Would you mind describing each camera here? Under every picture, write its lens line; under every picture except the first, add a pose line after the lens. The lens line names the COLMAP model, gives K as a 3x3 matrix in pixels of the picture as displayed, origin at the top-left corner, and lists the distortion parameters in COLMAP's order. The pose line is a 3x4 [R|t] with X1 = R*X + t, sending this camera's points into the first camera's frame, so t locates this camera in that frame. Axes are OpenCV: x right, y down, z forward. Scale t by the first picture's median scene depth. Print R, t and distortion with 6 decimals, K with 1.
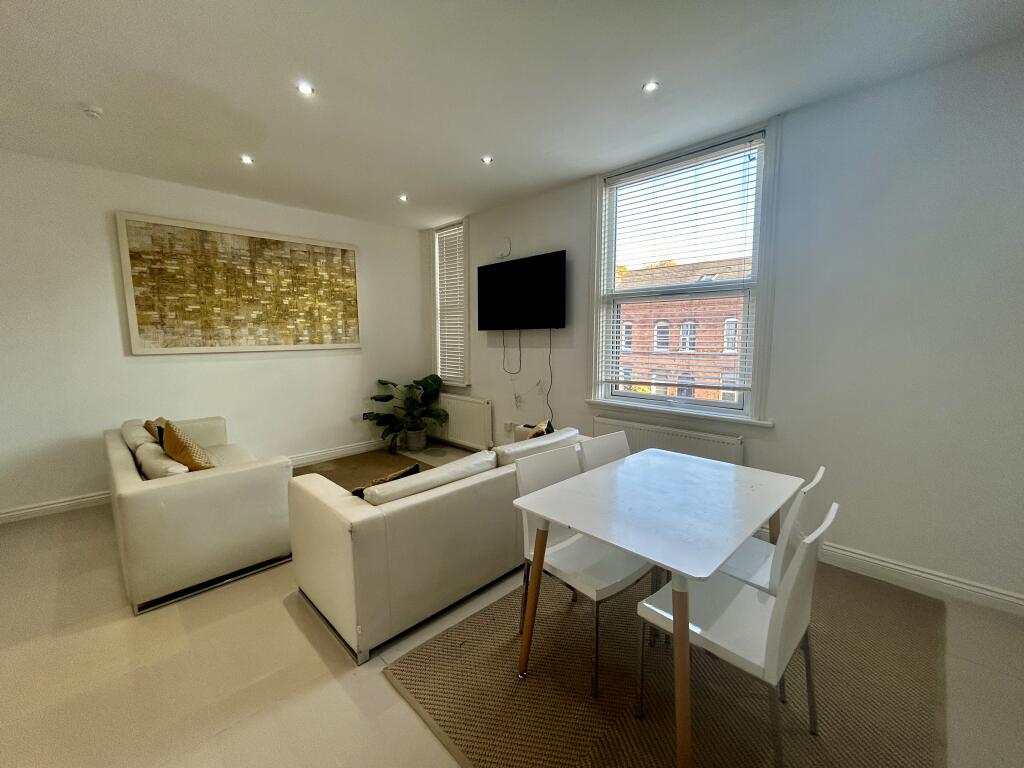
lens RADIAL K [[417.4, 0, 518.5], [0, 417.4, 384.0], [0, 0, 1]] dist [0.000813, 0.000285]
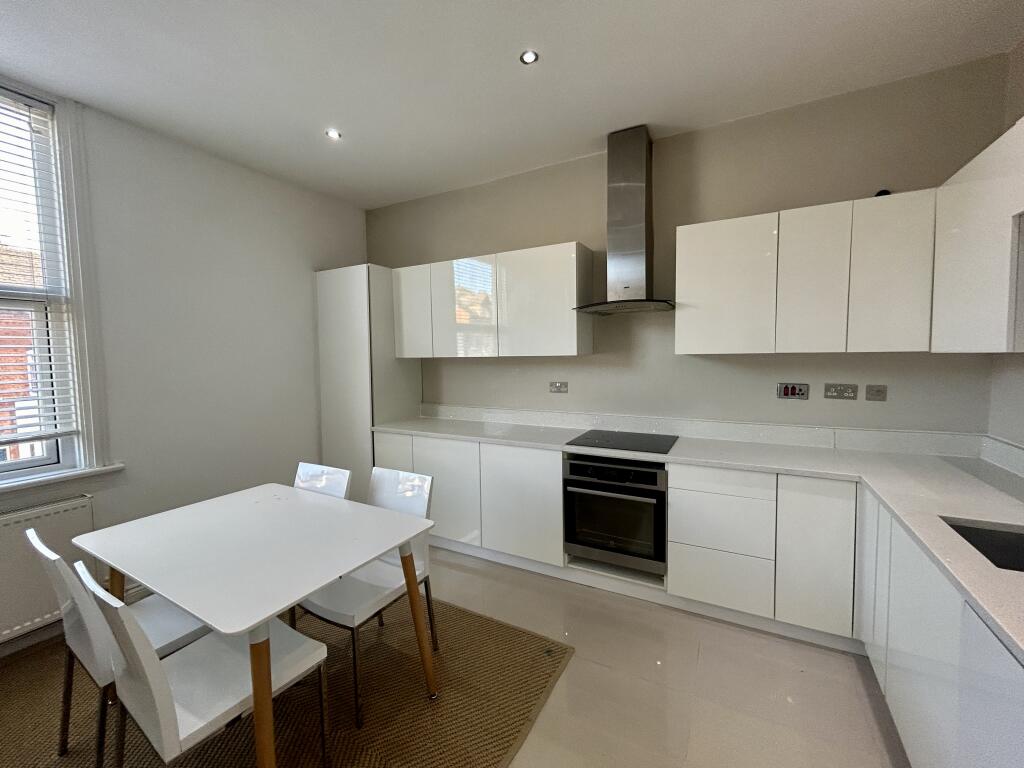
lens RADIAL K [[417.4, 0, 515.1], [0, 417.4, 380.9], [0, 0, 1]] dist [0.000813, 0.000285]
pose [[-0.277849, -0.048321, 0.959409, -0.275799], [0.125727, 0.988314, 0.086188, -0.031133], [-0.952362, 0.144571, -0.268527, 0.282576]]
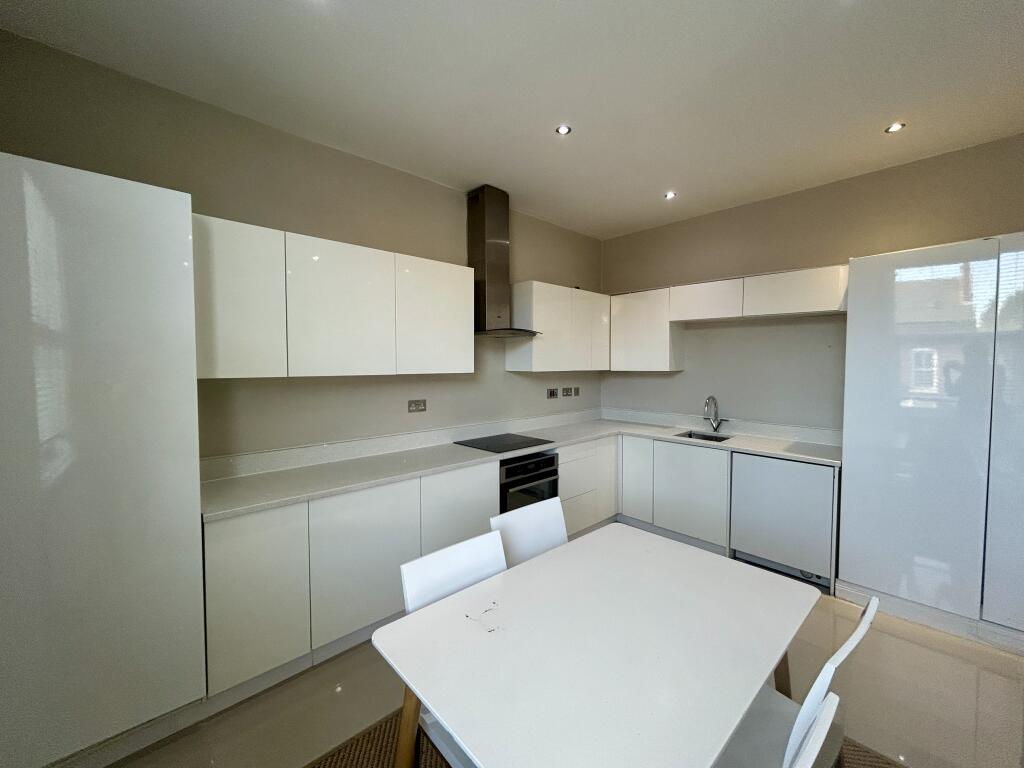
lens RADIAL K [[417.4, 0, 511.2], [0, 417.4, 379.5], [0, 0, 1]] dist [0.000813, 0.000285]
pose [[-0.999045, 0.009619, 0.042623, 0.204083], [0.015971, 0.988358, 0.151303, -0.092894], [-0.040671, 0.151840, -0.987568, 0.681953]]
